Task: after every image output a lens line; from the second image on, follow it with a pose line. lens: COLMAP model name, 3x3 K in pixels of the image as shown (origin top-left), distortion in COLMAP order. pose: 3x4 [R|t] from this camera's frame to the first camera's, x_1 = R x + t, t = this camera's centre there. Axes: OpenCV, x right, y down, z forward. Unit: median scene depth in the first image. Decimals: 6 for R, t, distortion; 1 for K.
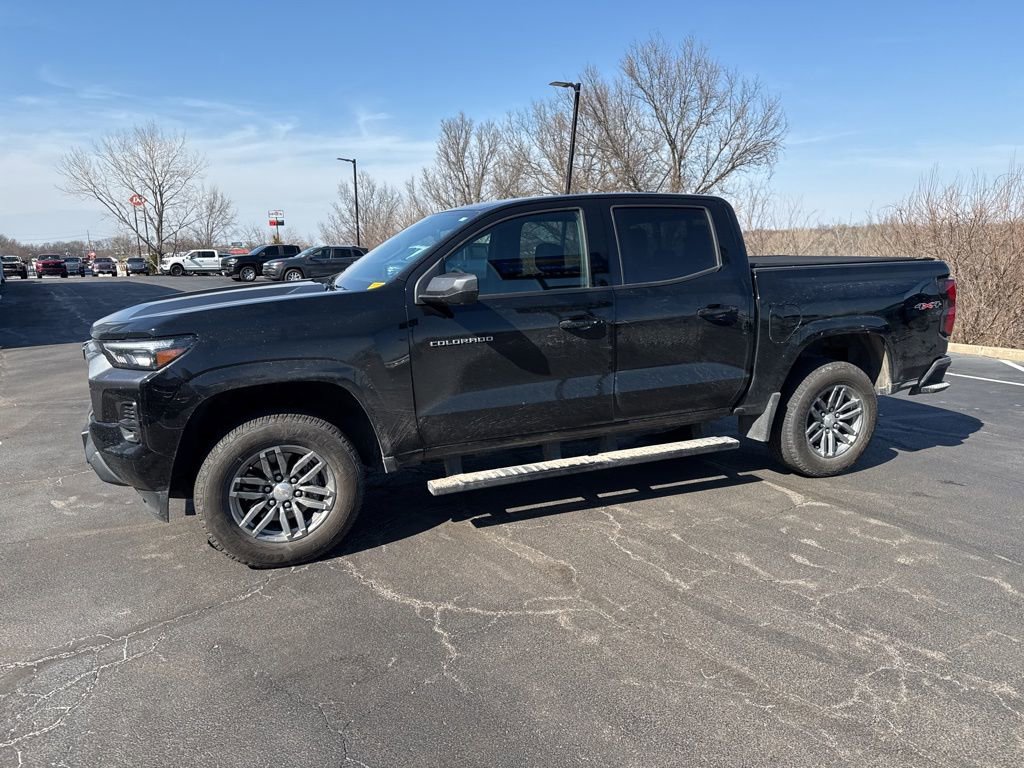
lens RADIAL K [[720.4, 0, 504.1], [0, 720.4, 386.3], [0, 0, 1]] dist [0.045771, -0.057149]
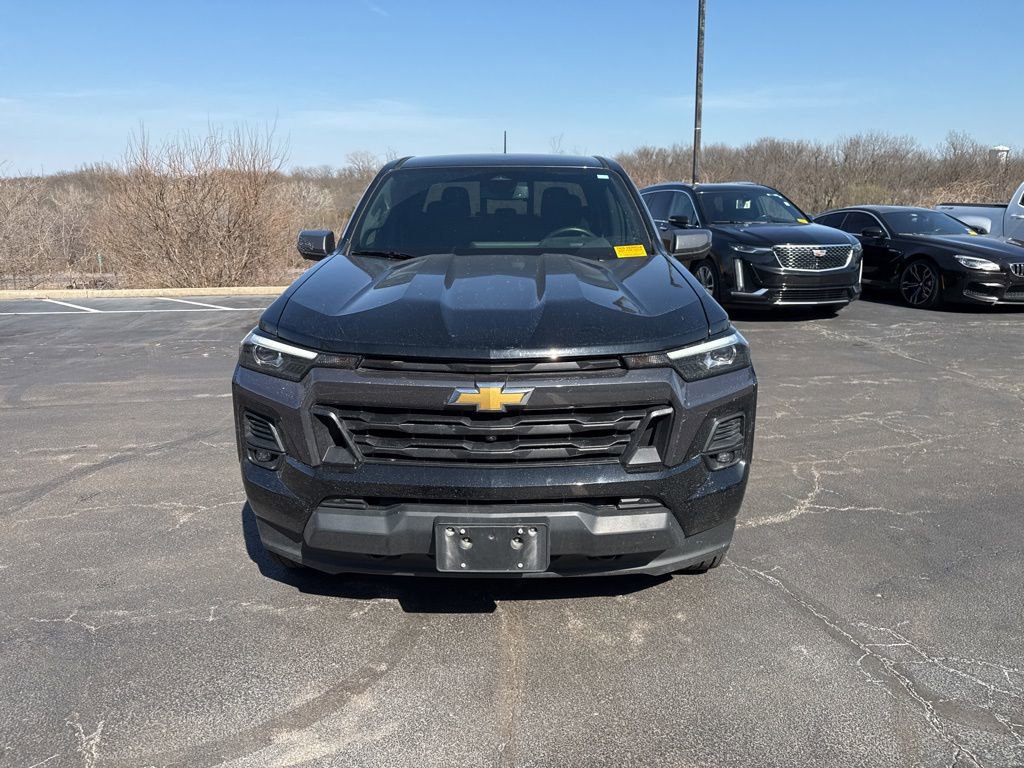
lens RADIAL K [[720.4, 0, 502.5], [0, 720.4, 387.9], [0, 0, 1]] dist [0.045771, -0.057149]
pose [[0.383065, -0.232748, 0.893918, -1.026771], [0.179361, 0.968059, 0.175192, -0.147031], [-0.906141, 0.093224, 0.412575, 0.722340]]
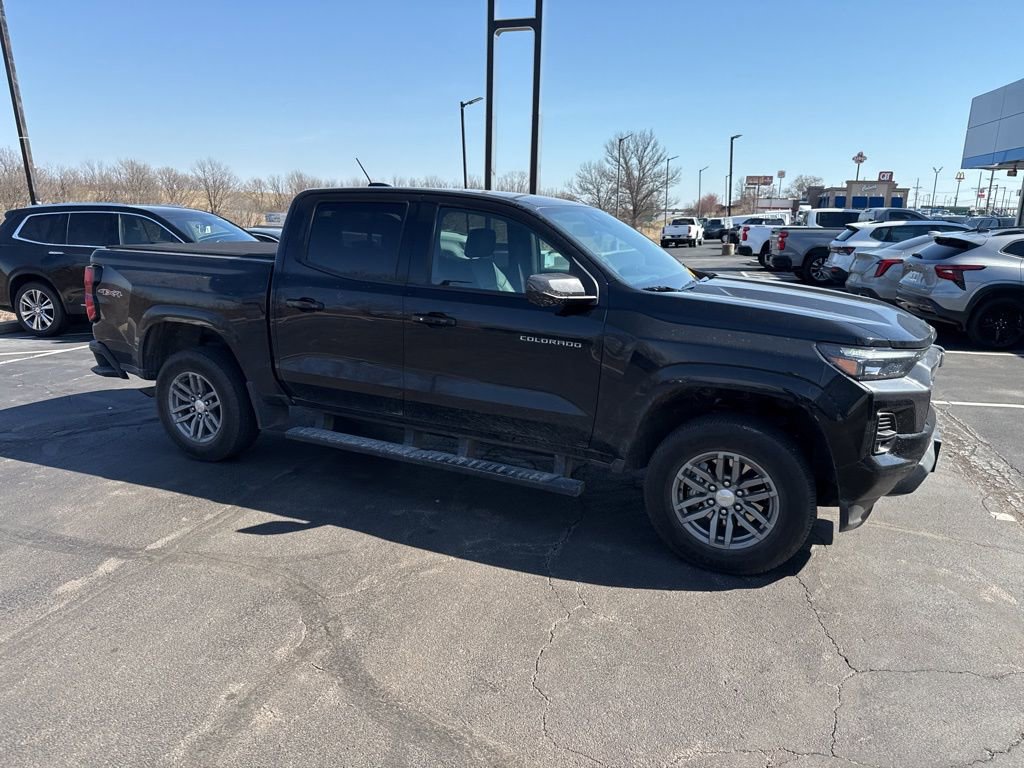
lens RADIAL K [[720.4, 0, 506.3], [0, 720.4, 393.9], [0, 0, 1]] dist [0.045771, -0.057149]
pose [[-0.685239, -0.175209, 0.706929, -0.831008], [0.131341, 0.924992, 0.356566, -0.405955], [-0.716377, 0.337182, -0.610829, 1.931939]]
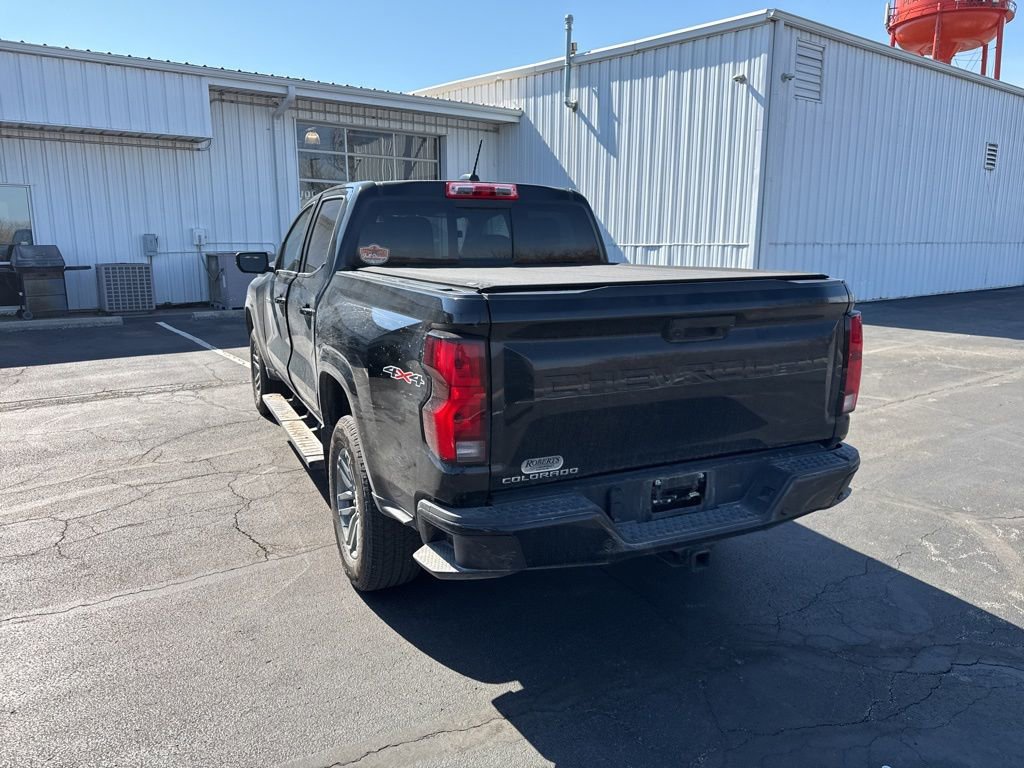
lens RADIAL K [[720.4, 0, 505.0], [0, 720.4, 379.2], [0, 0, 1]] dist [0.045771, -0.057149]
pose [[0.058001, 0.210549, -0.975861, 1.275556], [-0.197912, 0.960531, 0.195478, -0.260674], [0.978502, 0.181797, 0.097382, 1.221251]]
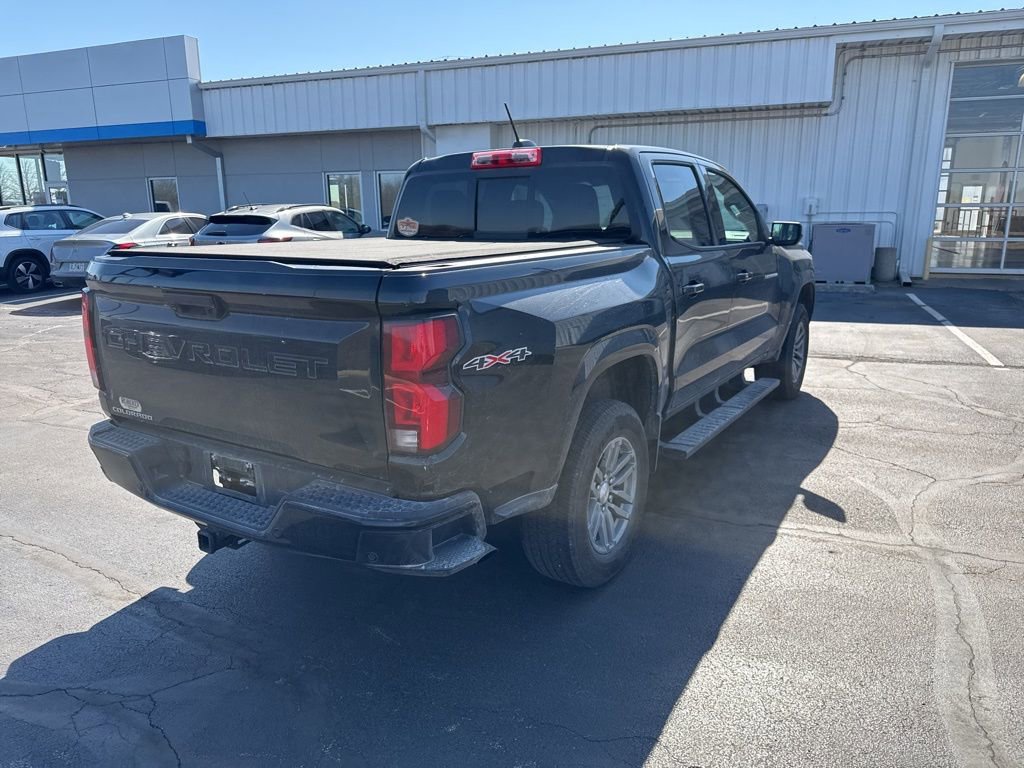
lens RADIAL K [[720.4, 0, 508.2], [0, 720.4, 388.9], [0, 0, 1]] dist [0.045771, -0.057149]
pose [[-0.814240, 0.166947, -0.556006, 0.831277], [-0.085644, 0.912732, 0.399480, -0.406564], [0.574177, 0.372892, -0.728885, 2.007330]]
